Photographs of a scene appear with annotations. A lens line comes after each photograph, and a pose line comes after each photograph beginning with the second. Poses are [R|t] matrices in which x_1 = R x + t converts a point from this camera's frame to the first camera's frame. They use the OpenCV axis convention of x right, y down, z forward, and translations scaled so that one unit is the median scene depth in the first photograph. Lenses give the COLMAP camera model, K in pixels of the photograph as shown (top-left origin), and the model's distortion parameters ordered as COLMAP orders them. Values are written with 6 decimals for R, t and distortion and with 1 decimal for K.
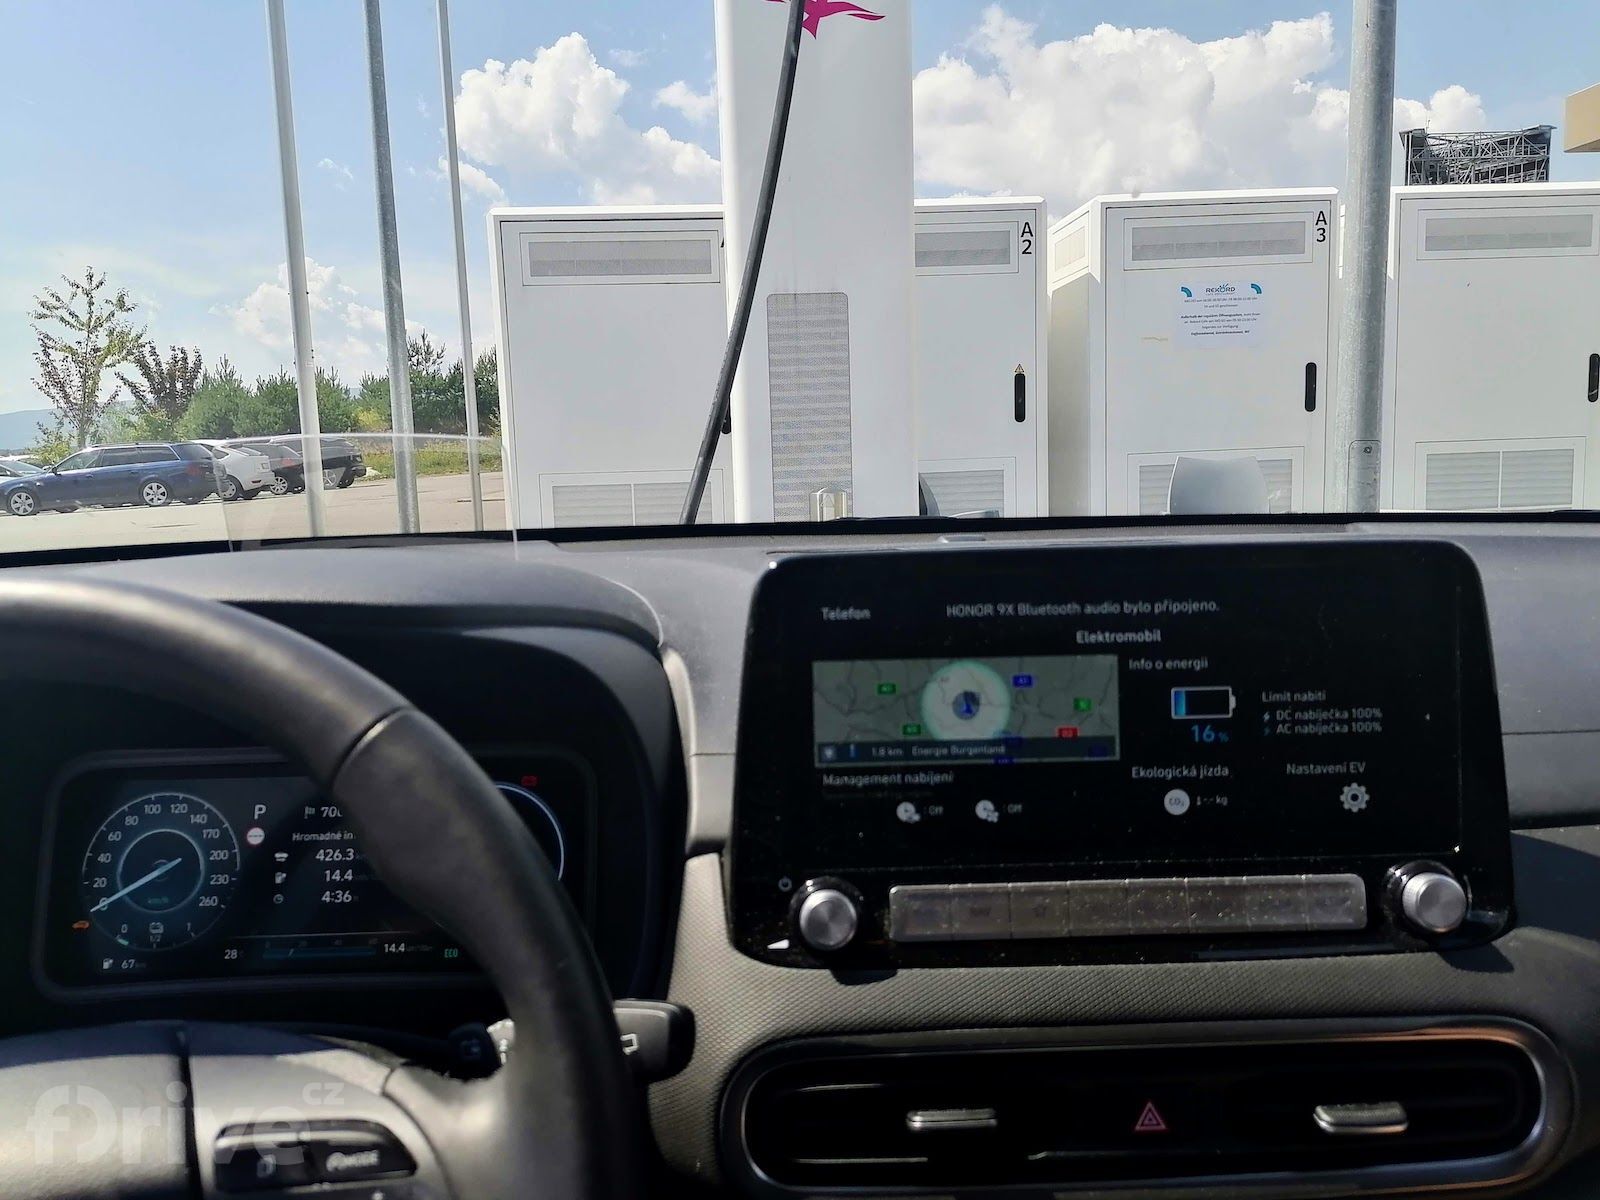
lens RADIAL K [[1235.2, 0, 798.0], [0, 1235.2, 597.8], [0, 0, 1]] dist [0.037746, -0.011320]
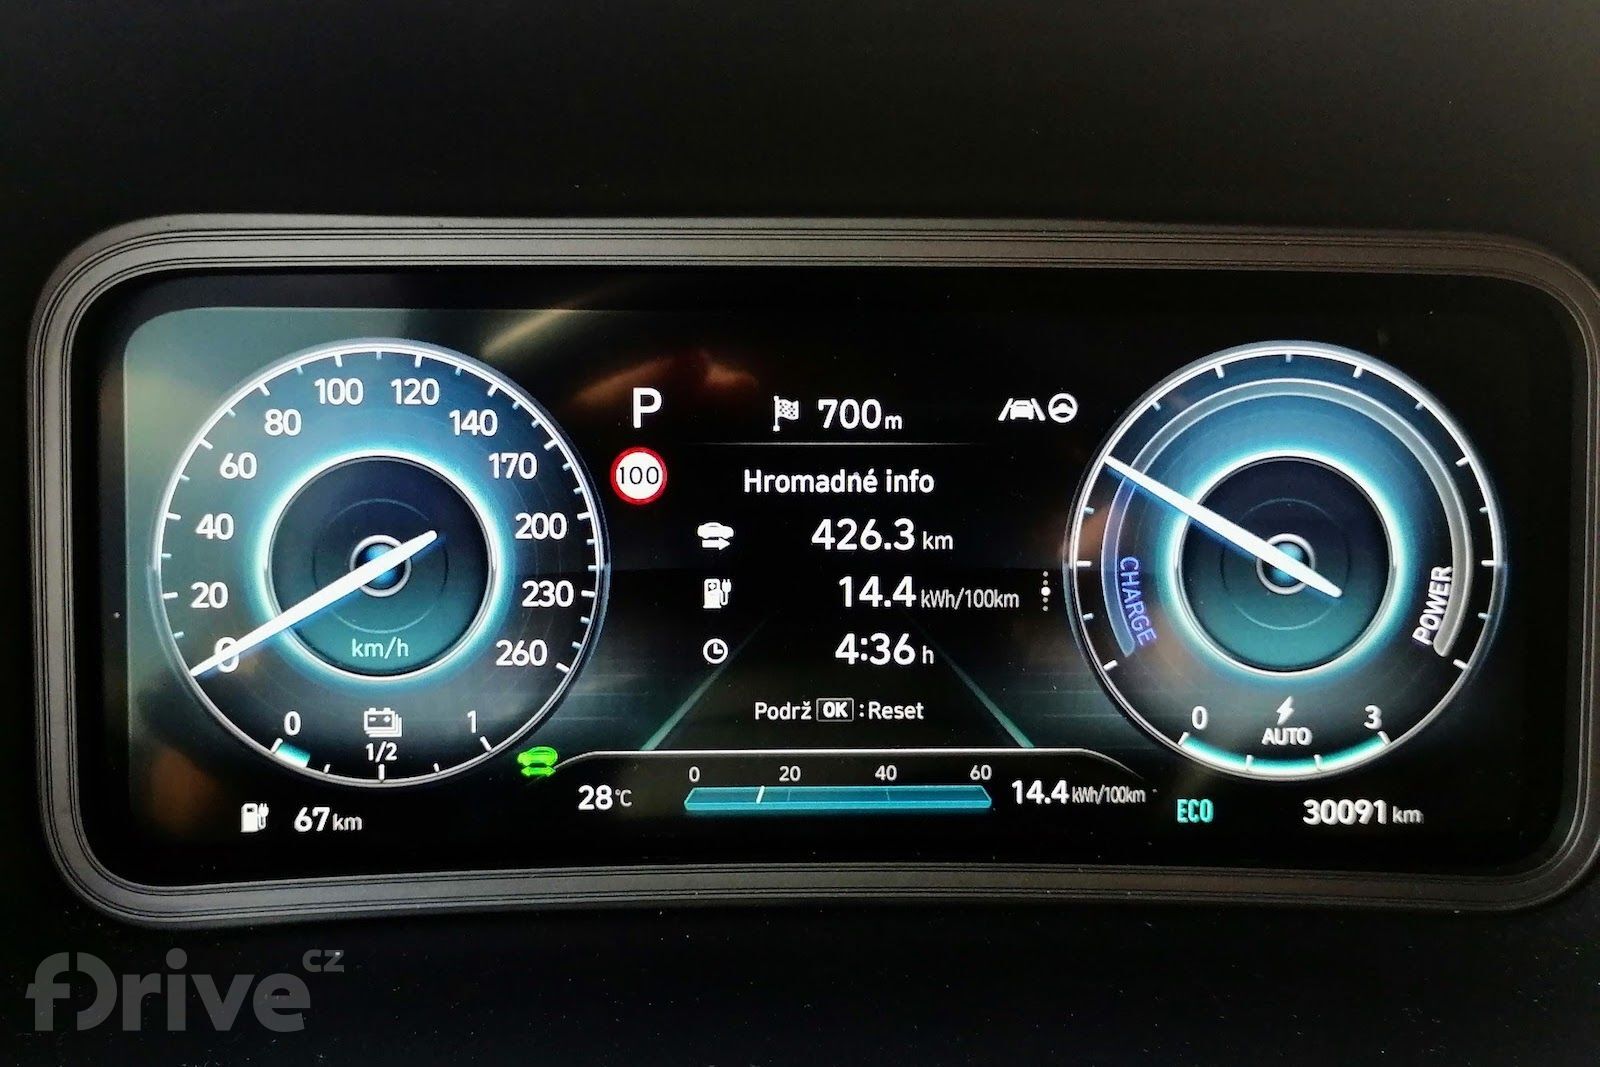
lens RADIAL K [[1800.6, 0, 800.4], [0, 1800.6, 532.6], [0, 0, 1]] dist [0.017557, 0.000000]
pose [[0.891387, 0.031141, -0.452171, -0.134144], [0.065018, 0.978533, 0.195565, 0.089465], [0.448555, -0.203723, 0.870227, 0.464904]]
